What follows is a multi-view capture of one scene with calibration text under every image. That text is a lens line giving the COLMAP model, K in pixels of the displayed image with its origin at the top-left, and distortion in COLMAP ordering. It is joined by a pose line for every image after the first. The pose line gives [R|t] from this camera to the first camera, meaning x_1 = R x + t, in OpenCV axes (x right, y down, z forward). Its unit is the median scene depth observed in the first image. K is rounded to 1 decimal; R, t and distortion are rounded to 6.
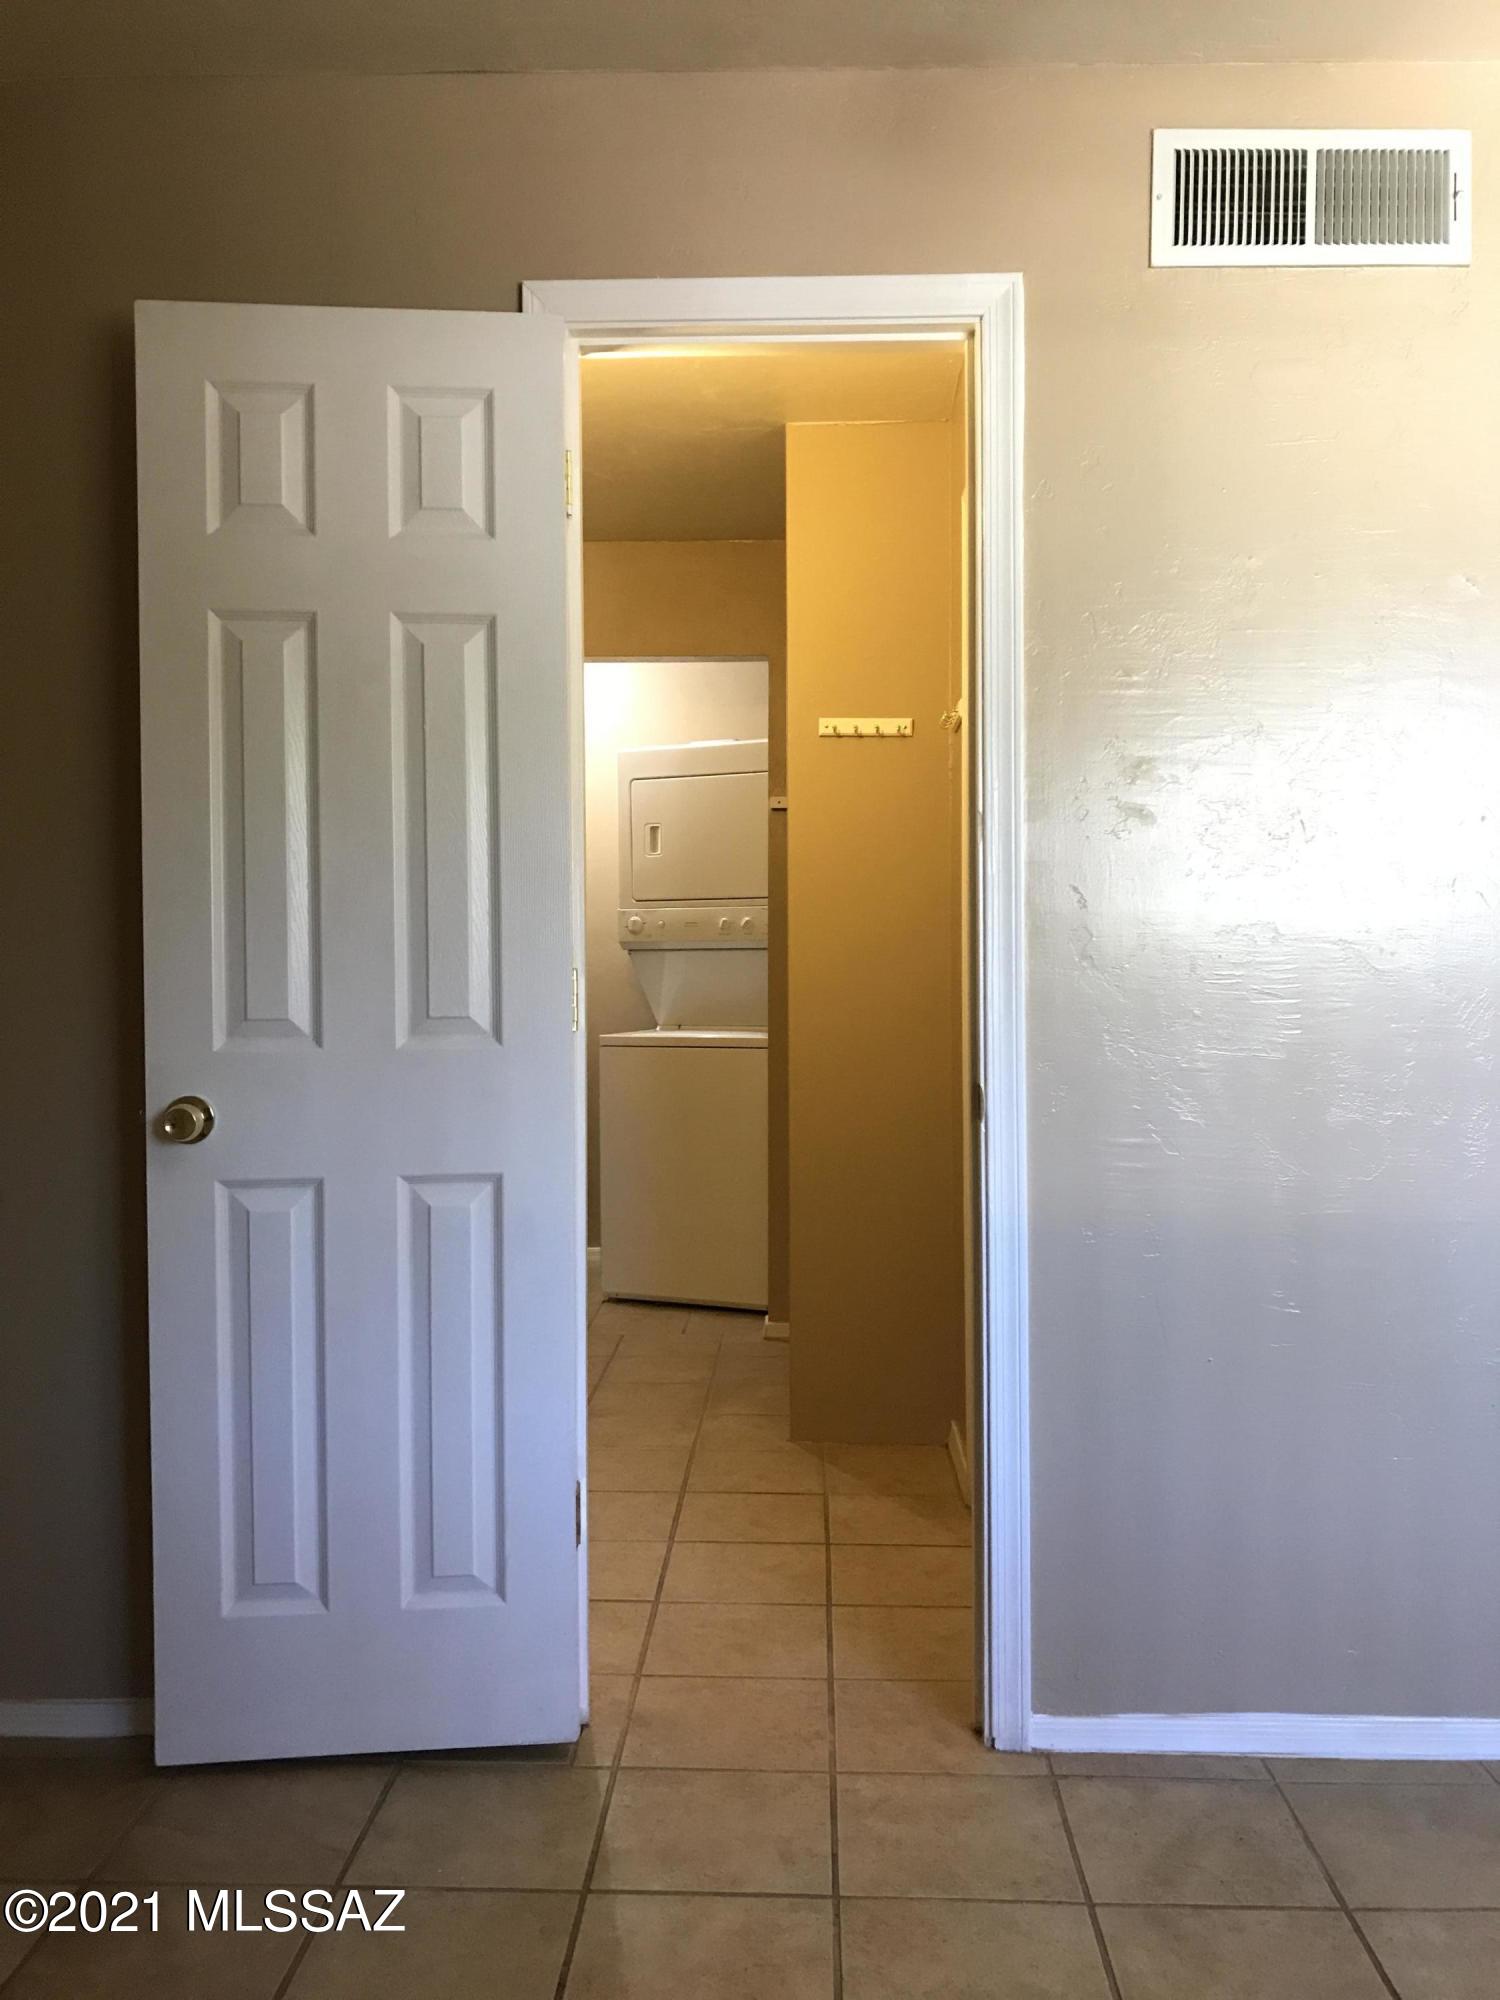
lens RADIAL K [[1660.9, 0, 759.4], [0, 1660.9, 1006.4], [0, 0, 1]] dist [0.049076, -0.050258]
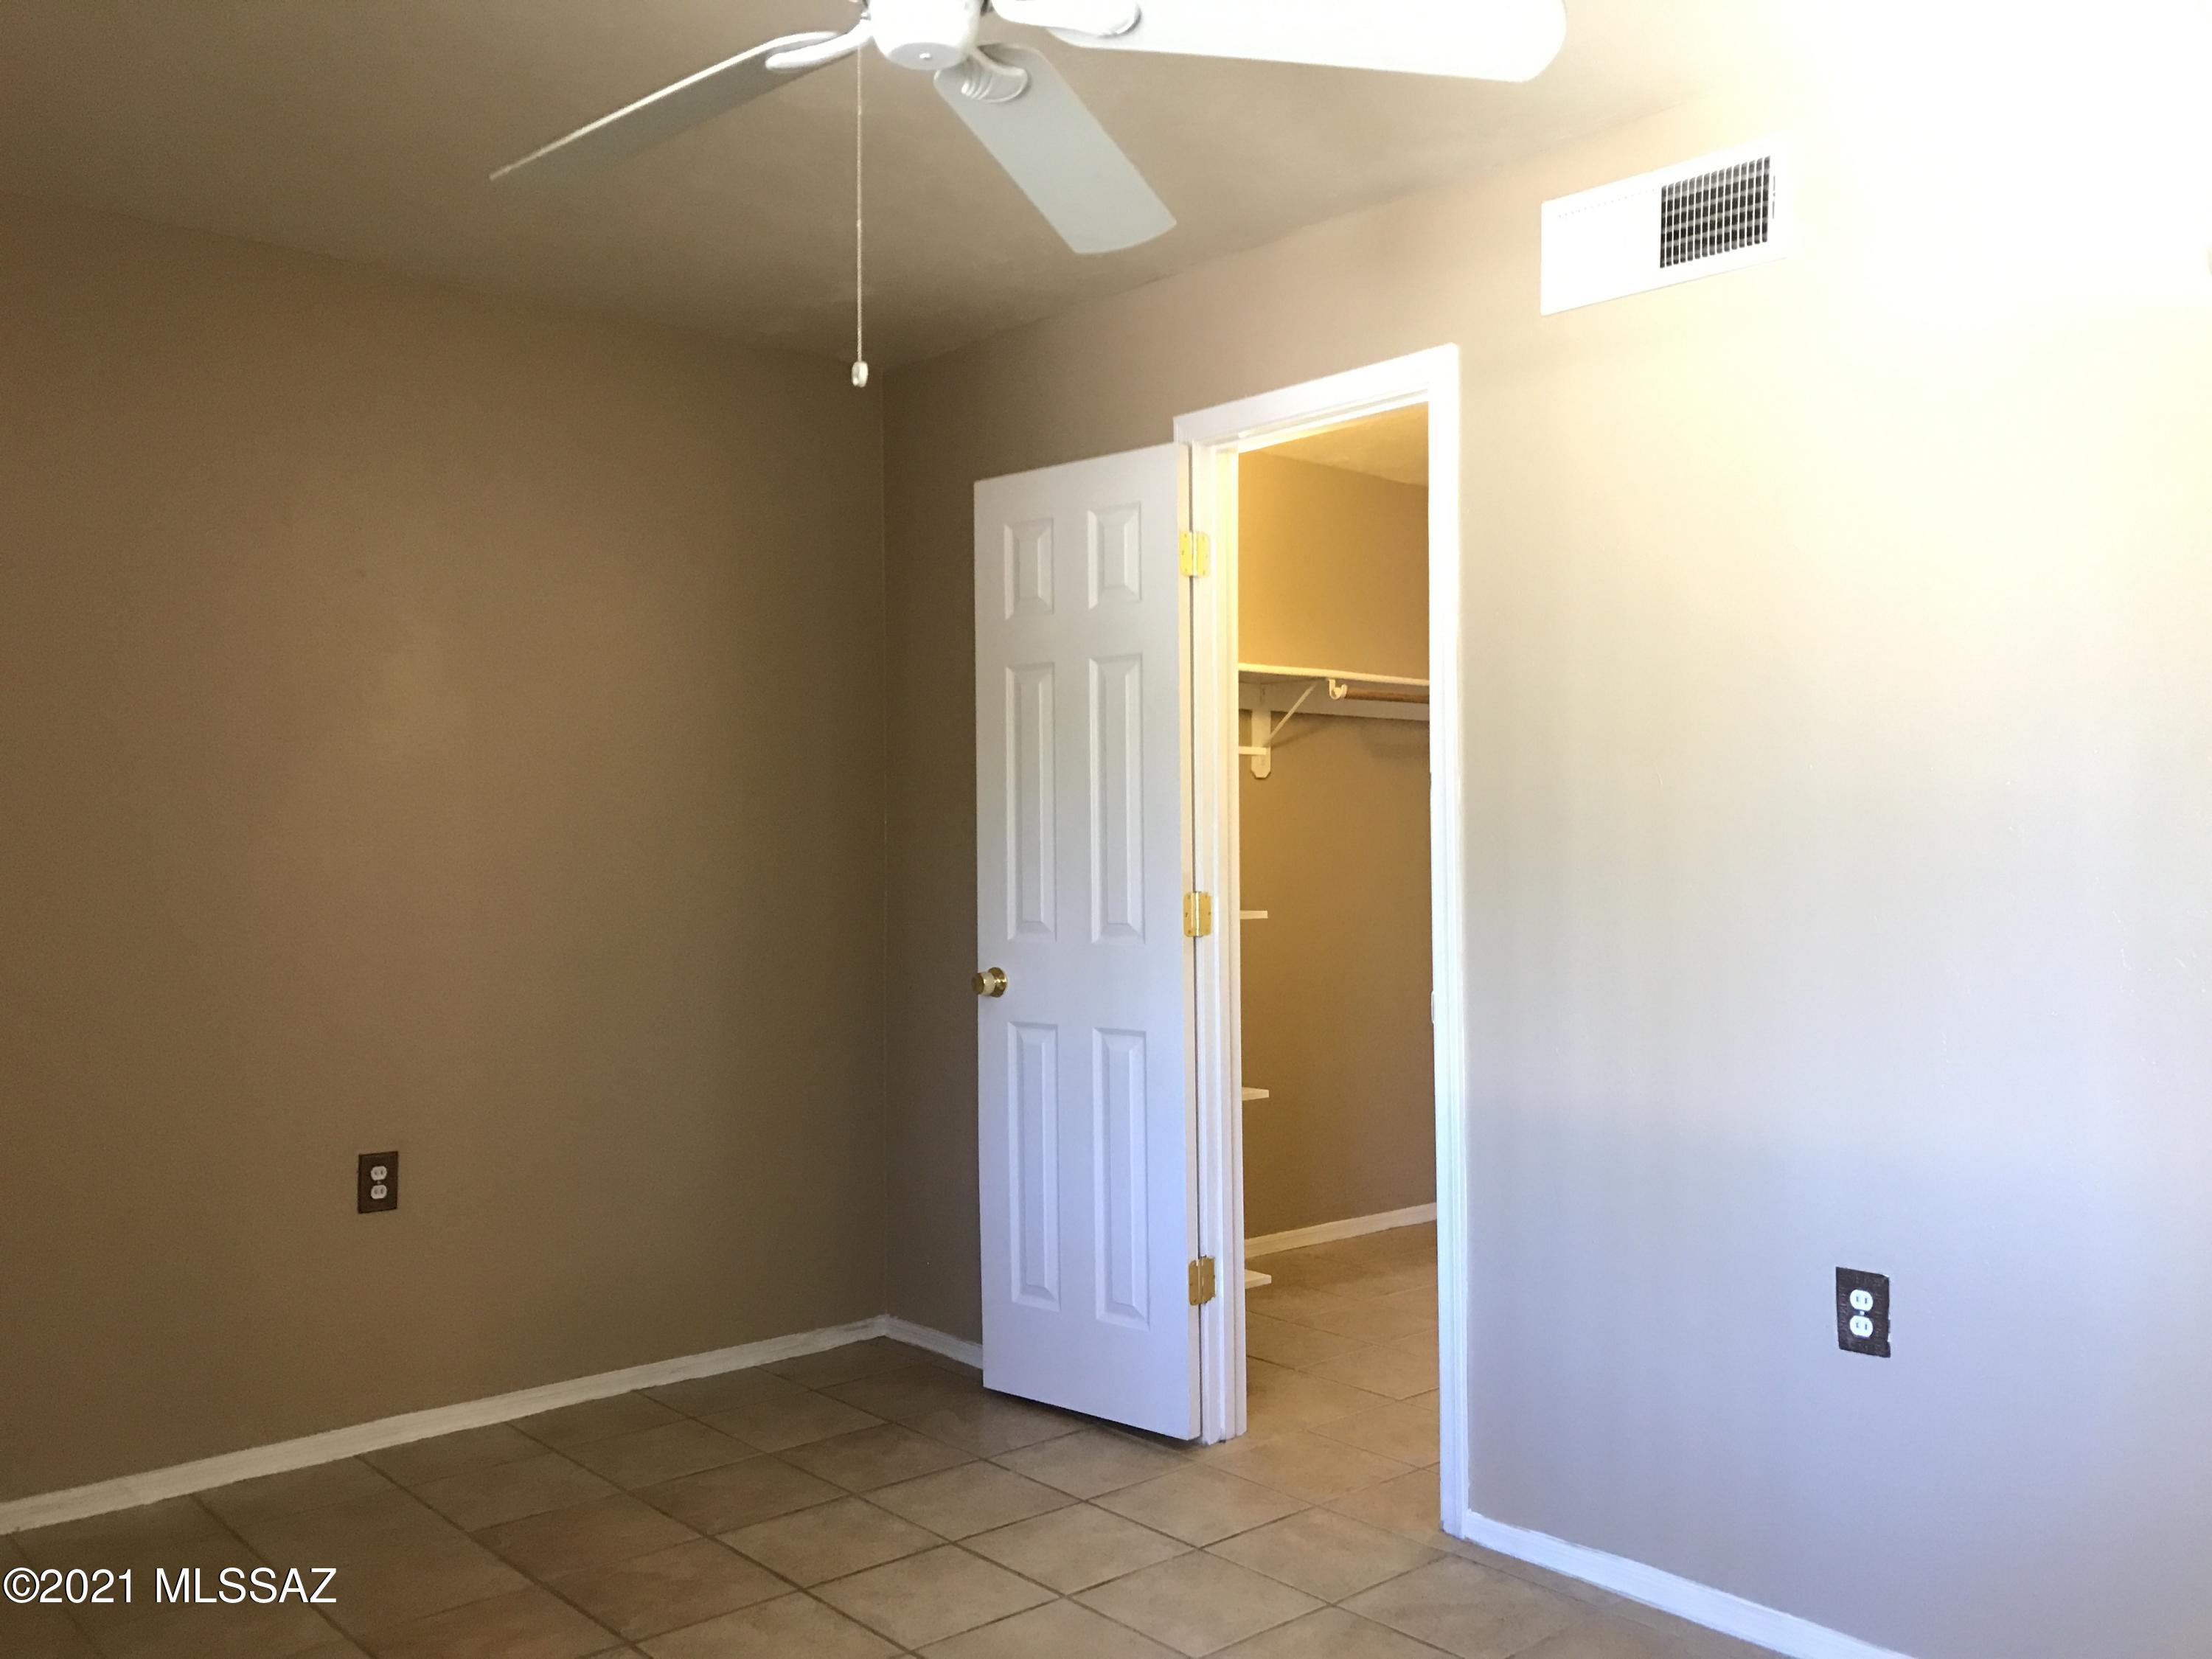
lens RADIAL K [[1837.0, 0, 1096.2], [0, 1837.0, 830.3], [0, 0, 1]] dist [0.049076, -0.050258]
pose [[0.680933, -0.010241, -0.732275, 0.998570], [-0.016776, 0.999422, -0.029577, -0.027311], [0.732154, 0.032425, 0.680367, -0.132773]]
